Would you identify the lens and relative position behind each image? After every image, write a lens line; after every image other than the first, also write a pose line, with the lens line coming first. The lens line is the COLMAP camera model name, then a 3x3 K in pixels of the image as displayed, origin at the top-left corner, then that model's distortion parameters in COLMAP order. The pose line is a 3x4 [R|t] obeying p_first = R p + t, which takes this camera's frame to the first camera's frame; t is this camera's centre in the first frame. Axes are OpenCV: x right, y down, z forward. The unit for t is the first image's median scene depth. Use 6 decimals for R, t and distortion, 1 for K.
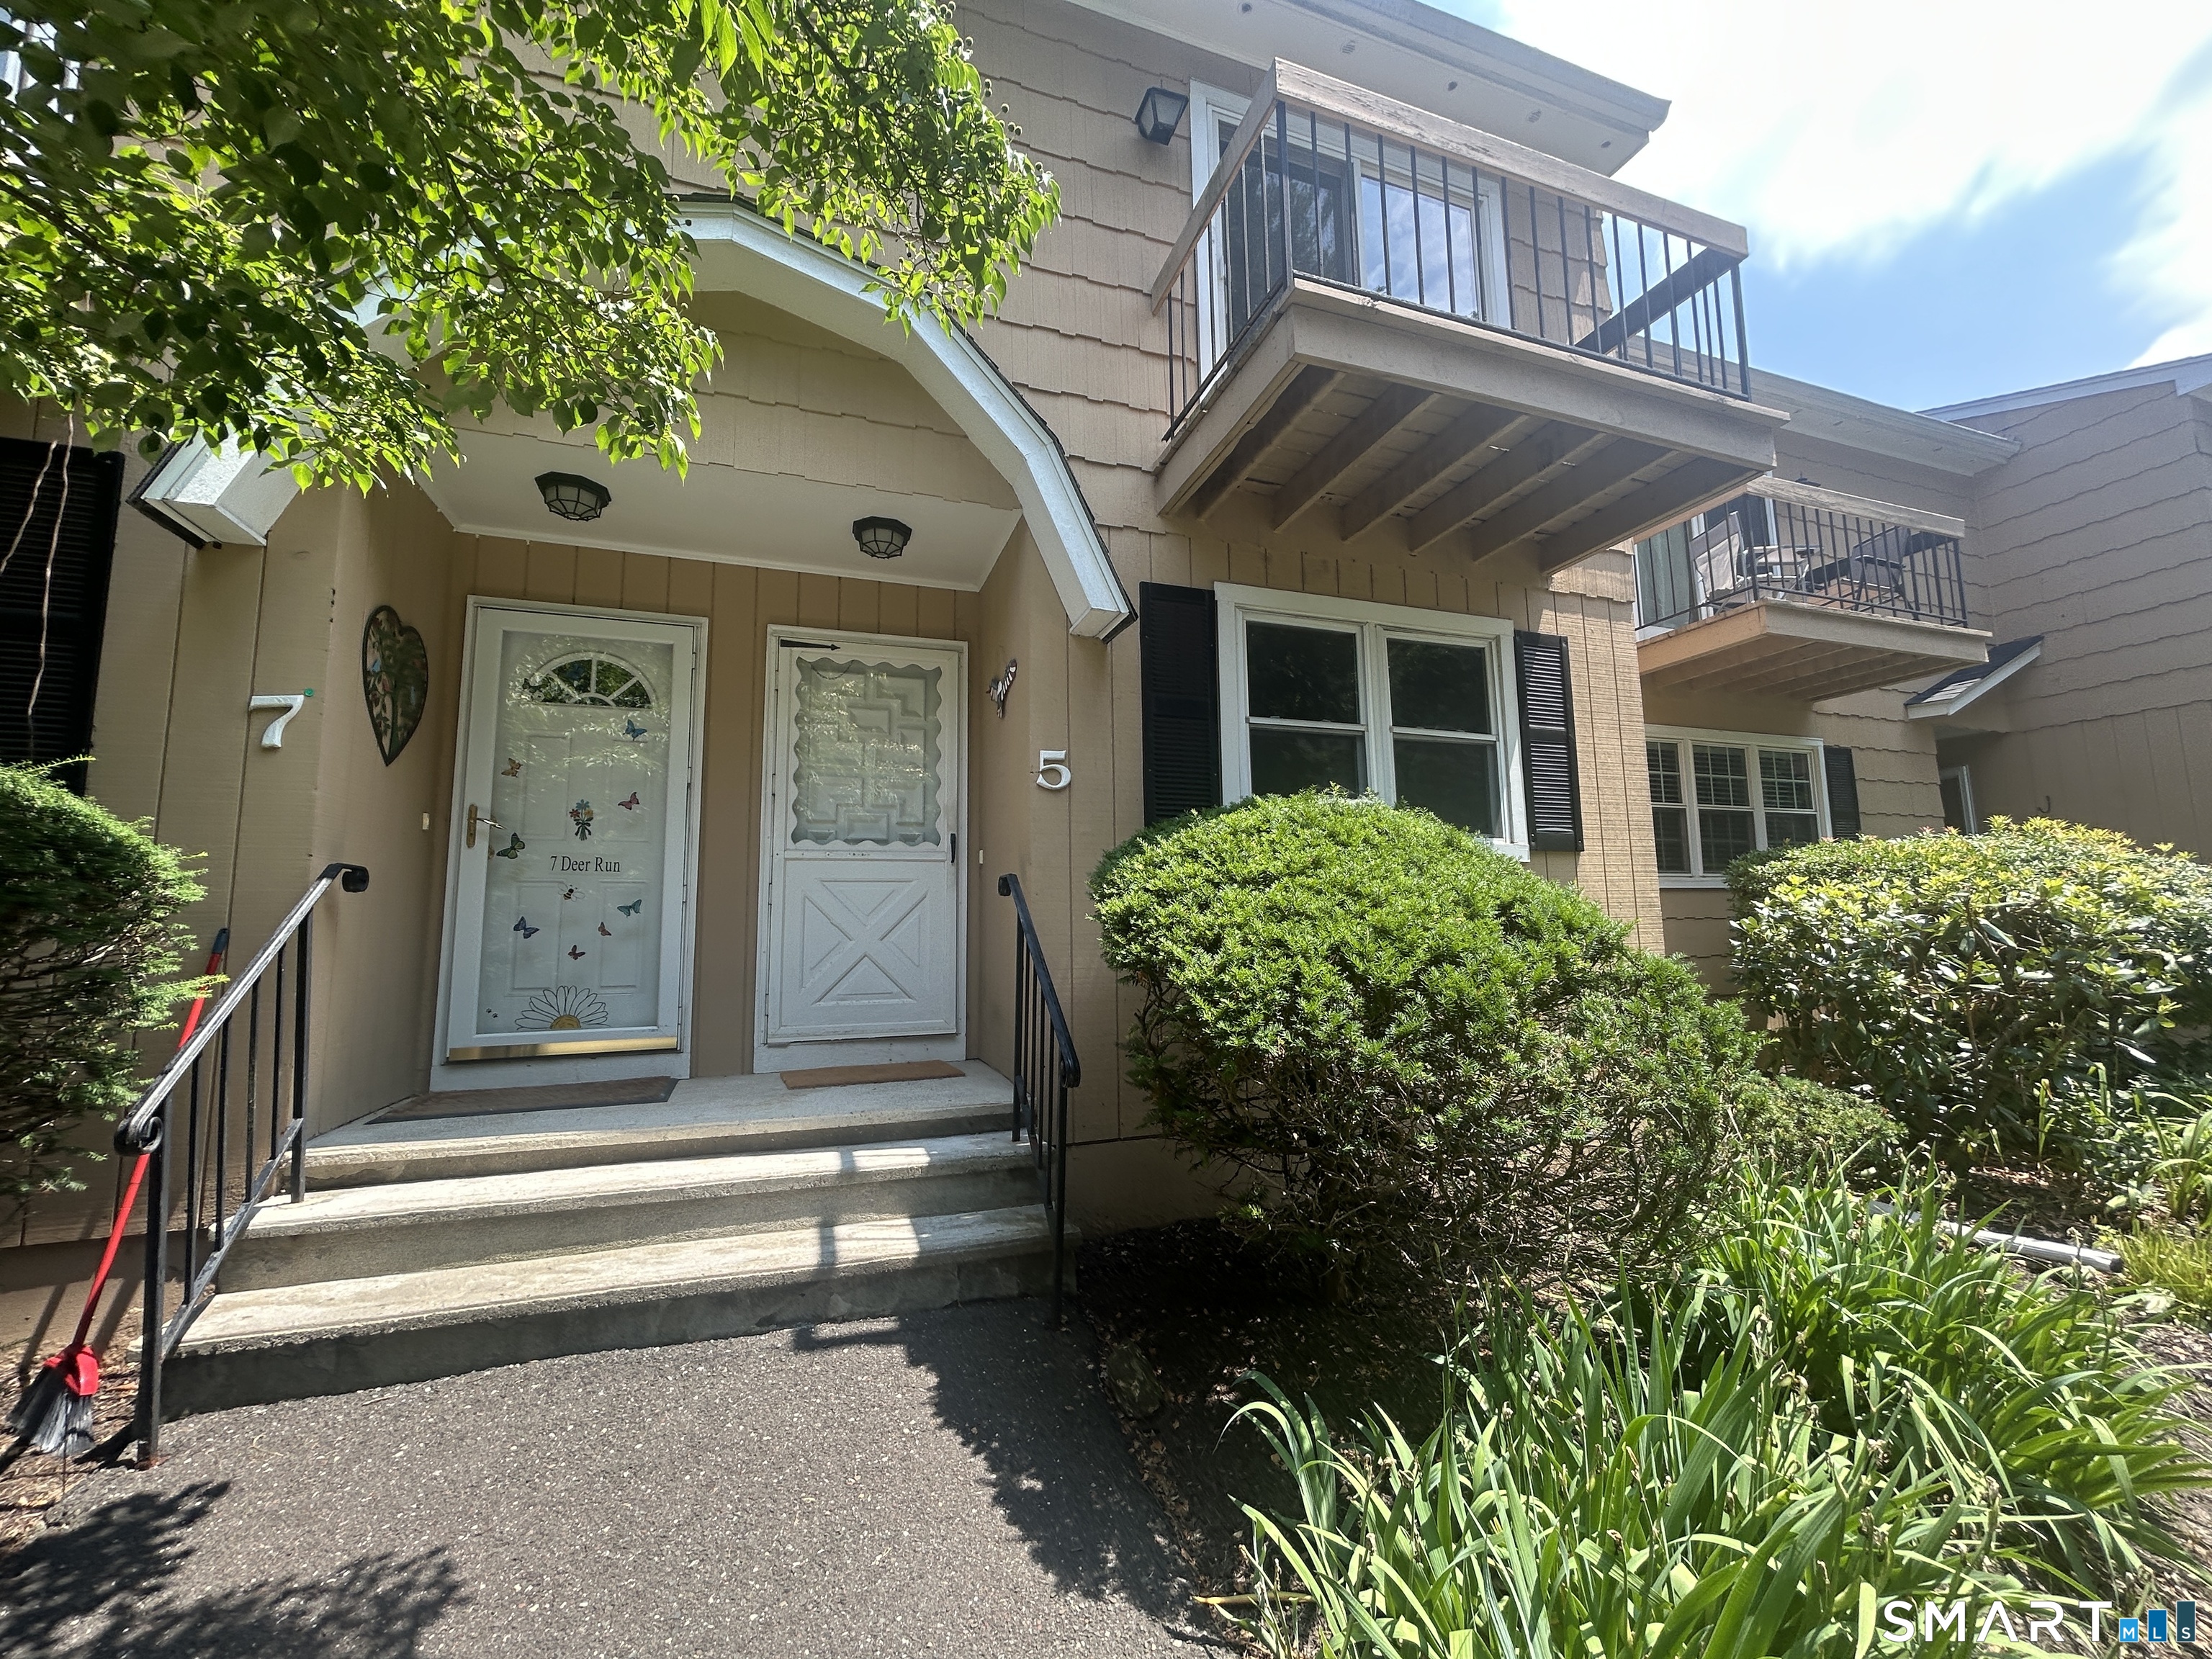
lens RADIAL K [[894.7, 0, 1106.0], [0, 894.7, 829.5], [0, 0, 1]] dist [0.000325, 0.000393]
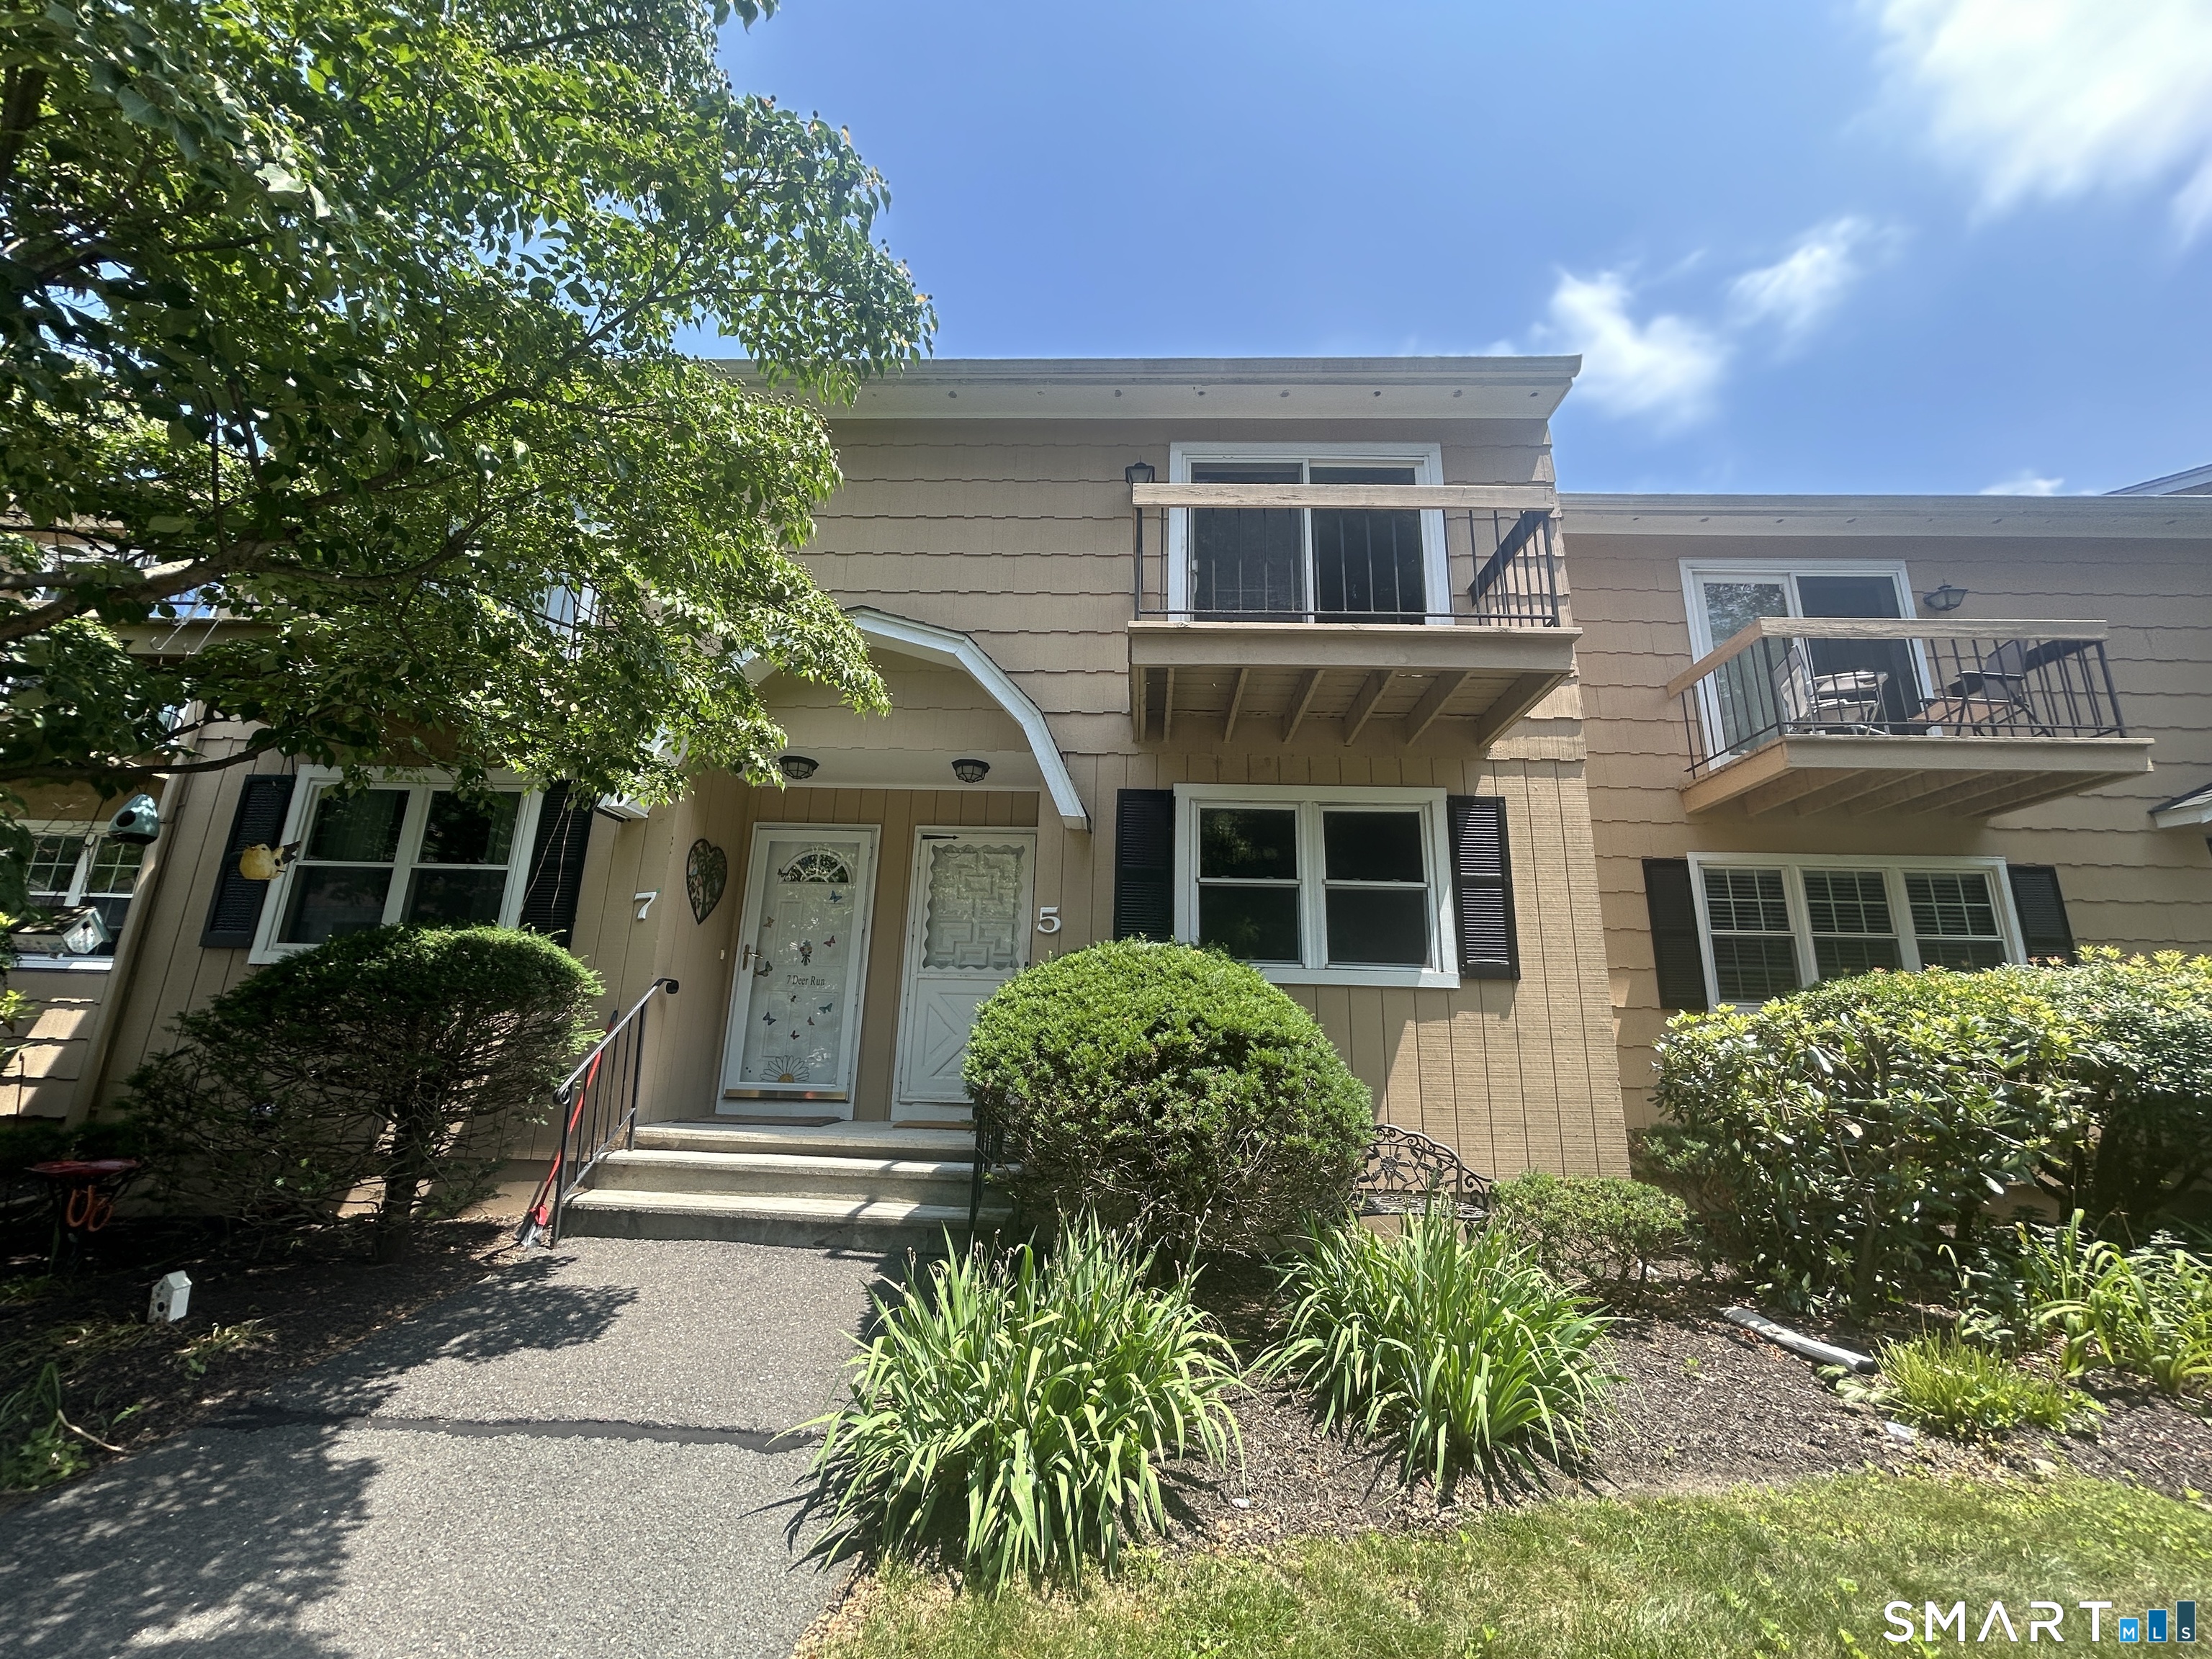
lens RADIAL K [[884.1, 0, 1095.9], [0, 884.1, 832.2], [0, 0, 1]] dist [-0.003568, -0.000523]
pose [[0.930098, -0.048702, -0.364068, 0.485488], [0.000345, 0.991286, -0.131727, -0.015787], [0.367311, 0.122393, 0.922010, -0.307952]]
